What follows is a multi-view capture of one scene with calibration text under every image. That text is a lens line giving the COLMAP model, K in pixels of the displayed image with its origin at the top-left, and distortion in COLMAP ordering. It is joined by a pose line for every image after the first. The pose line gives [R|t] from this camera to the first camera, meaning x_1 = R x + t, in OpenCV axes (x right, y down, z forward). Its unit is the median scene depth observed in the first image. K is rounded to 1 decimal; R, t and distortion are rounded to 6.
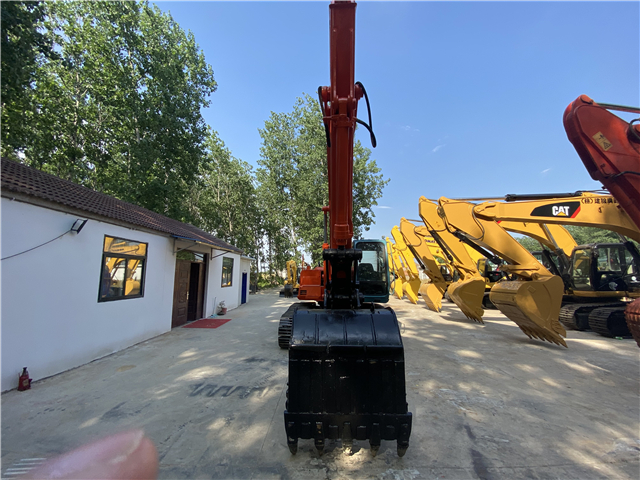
lens RADIAL K [[259.7, 0, 318.3], [0, 259.7, 238.1], [0, 0, 1]] dist [0.018105, -0.018413]
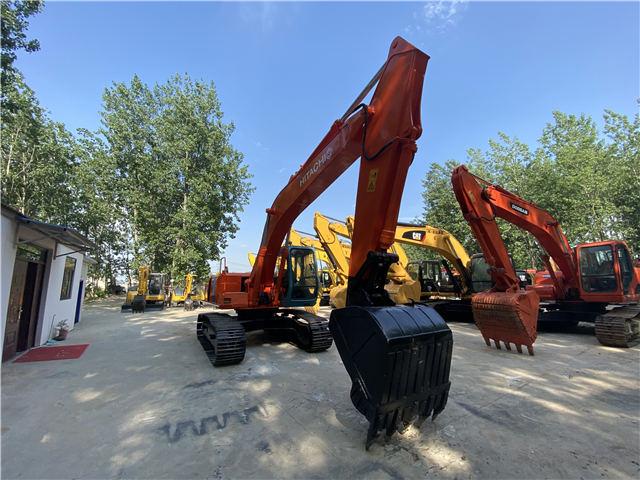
lens RADIAL K [[259.7, 0, 318.3], [0, 259.7, 238.1], [0, 0, 1]] dist [0.018105, -0.018413]
pose [[0.832145, 0.089145, 0.547346, -0.271871], [-0.071706, 0.996006, -0.053202, 0.019801], [-0.549903, 0.005024, 0.835214, 0.073378]]
